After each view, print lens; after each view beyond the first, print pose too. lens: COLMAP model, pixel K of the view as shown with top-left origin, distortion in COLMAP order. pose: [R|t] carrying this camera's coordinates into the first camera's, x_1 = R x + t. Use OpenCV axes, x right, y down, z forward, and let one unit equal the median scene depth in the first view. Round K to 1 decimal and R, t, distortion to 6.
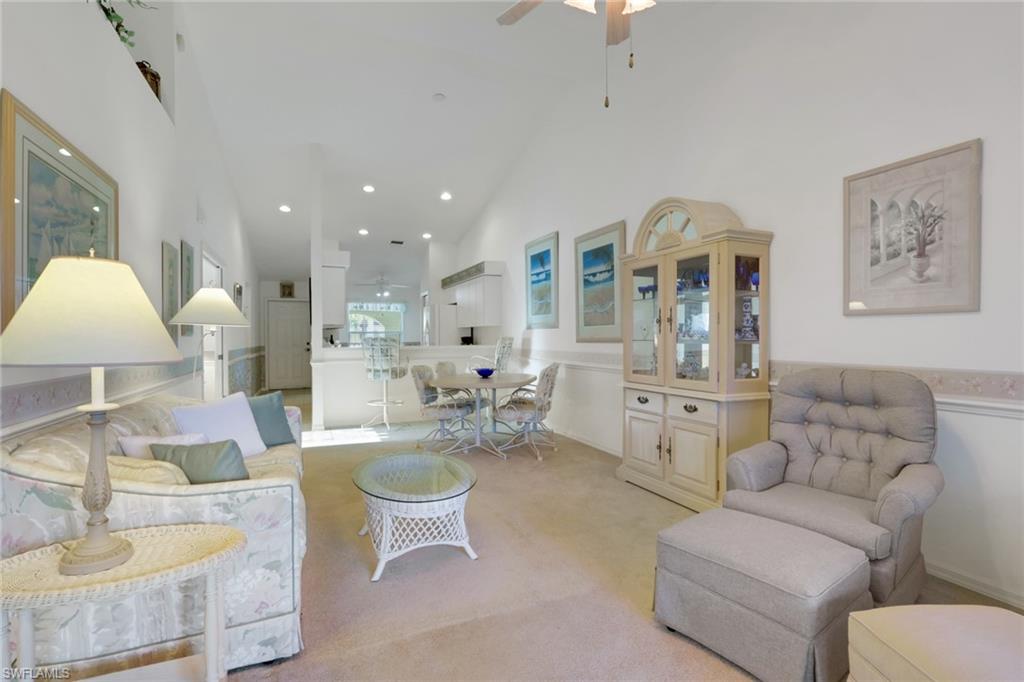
lens RADIAL K [[484.6, 0, 484.7], [0, 484.6, 338.4], [0, 0, 1]] dist [-0.001135, 0.001149]
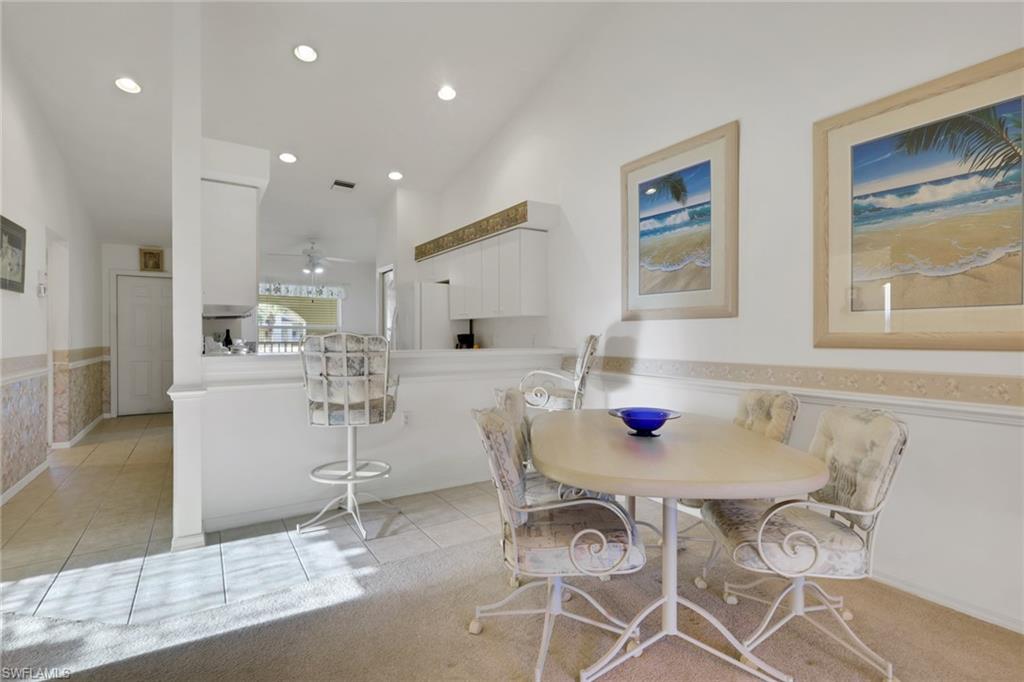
lens RADIAL K [[484.6, 0, 518.6], [0, 484.6, 337.5], [0, 0, 1]] dist [-0.001135, 0.001149]
pose [[0.972960, 0.007600, 0.230850, -0.146131], [-0.007465, 0.999971, -0.001459, 0.001207], [-0.230855, -0.000304, 0.972988, 0.470991]]
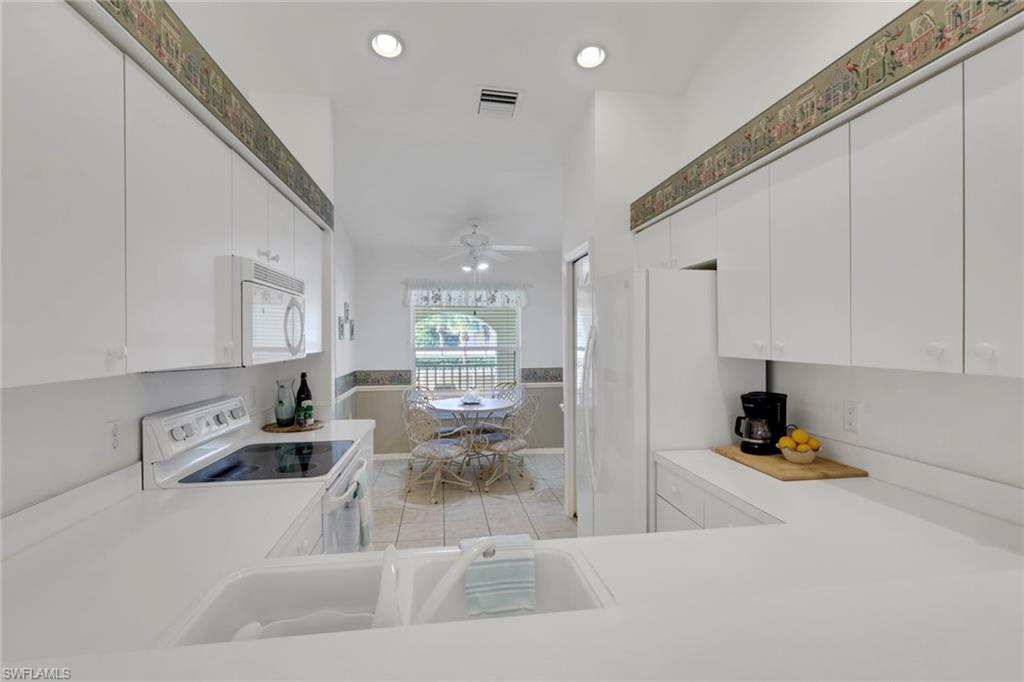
lens RADIAL K [[498.9, 0, 504.0], [0, 498.9, 342.8], [0, 0, 1]] dist [-0.002841, -0.000193]
pose [[0.975295, 0.007057, -0.220792, -0.140018], [-0.004997, 0.999939, 0.009889, -0.032592], [0.220848, -0.008541, 0.975271, 0.824175]]
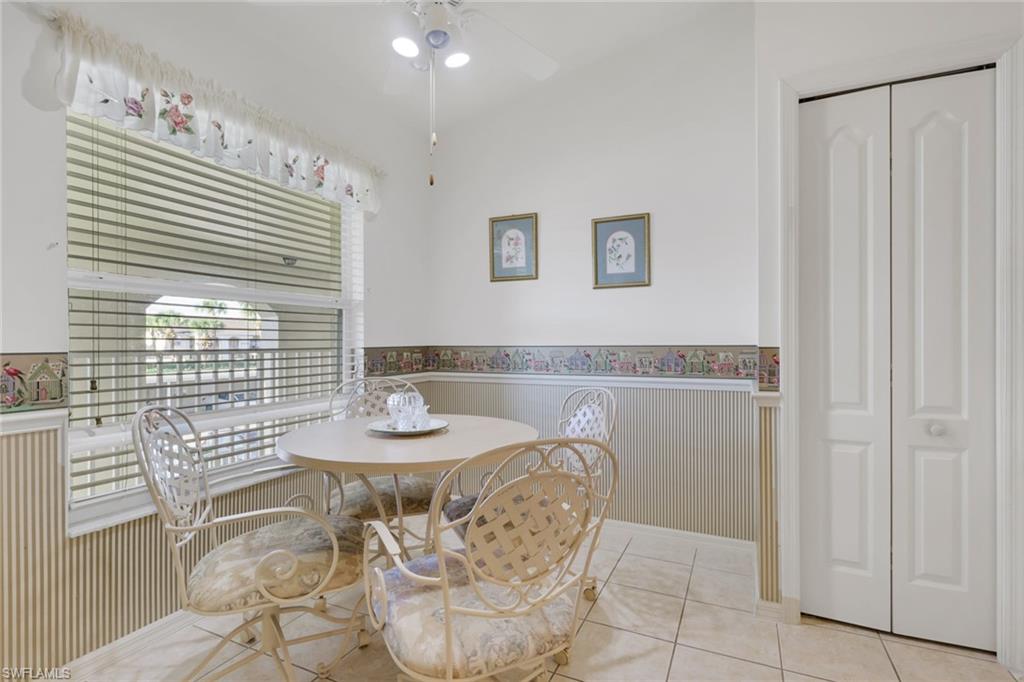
lens RADIAL K [[484.6, 0, 515.2], [0, 484.6, 344.8], [0, 0, 1]] dist [-0.001135, 0.001149]
pose [[0.715056, 0.004507, 0.699053, -0.418235], [-0.003305, 0.999990, -0.003067, 0.009031], [-0.699060, -0.000118, 0.715063, 1.213678]]
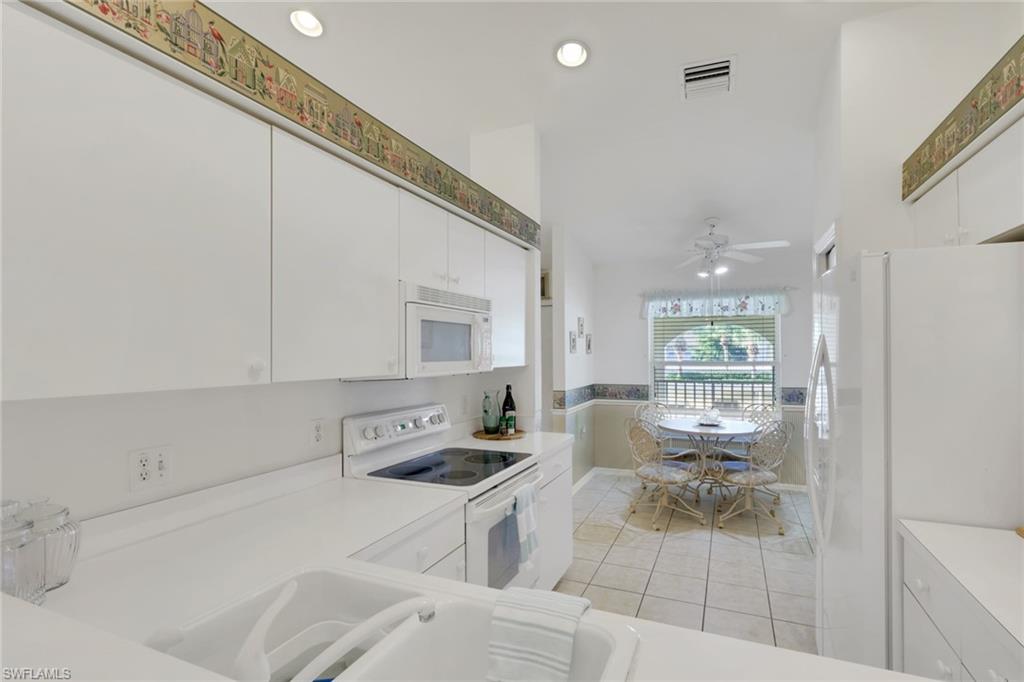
lens RADIAL K [[484.6, 0, 507.7], [0, 484.6, 351.9], [0, 0, 1]] dist [-0.001135, 0.001149]
pose [[0.707838, 0.001023, -0.706374, -0.096167], [0.000747, 0.999997, 0.002197, -0.033112], [0.706374, -0.002083, 0.707836, 0.877711]]
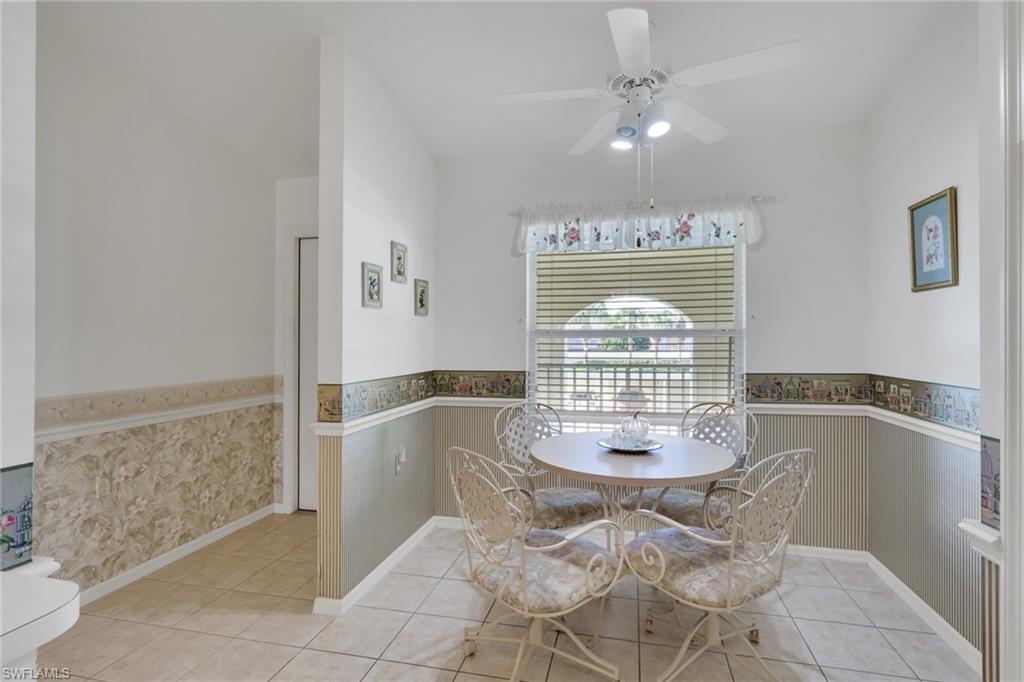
lens RADIAL K [[484.6, 0, 521.8], [0, 484.6, 349.6], [0, 0, 1]] dist [-0.001135, 0.001149]
pose [[0.836688, 0.014632, -0.547485, -0.217068], [-0.005409, 0.999815, 0.018456, -0.011215], [0.547653, -0.012481, 0.836612, 1.149635]]
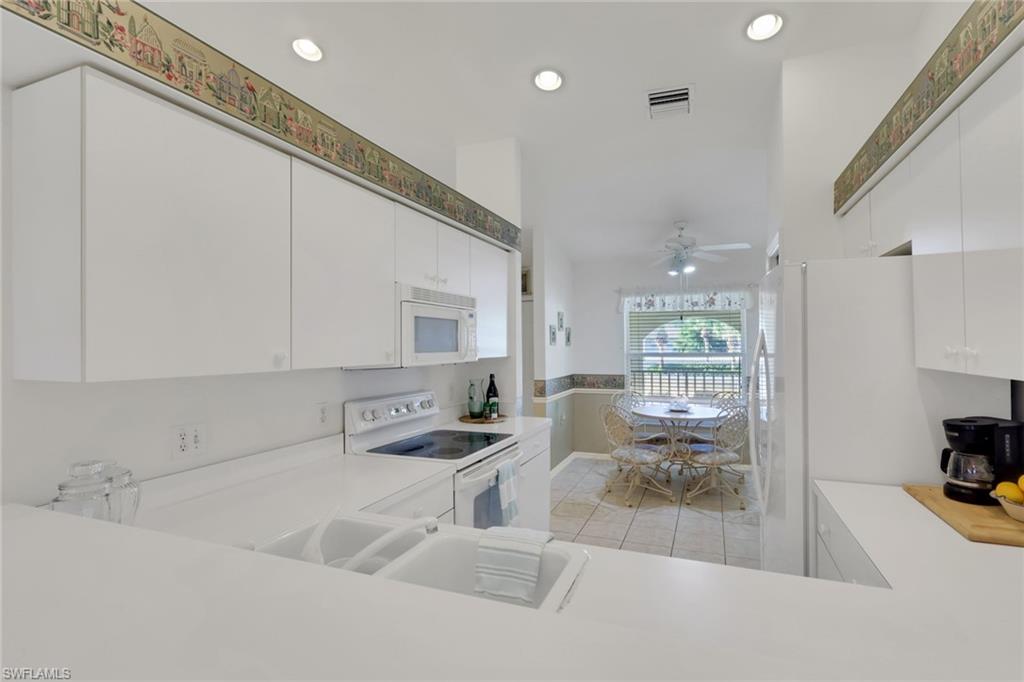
lens RADIAL K [[484.6, 0, 509.7], [0, 484.6, 342.1], [0, 0, 1]] dist [-0.001135, 0.001149]
pose [[0.728137, -0.000987, -0.685431, -0.066612], [0.000318, 0.999999, -0.001103, -0.033452], [0.685431, 0.000585, 0.728137, 0.853206]]
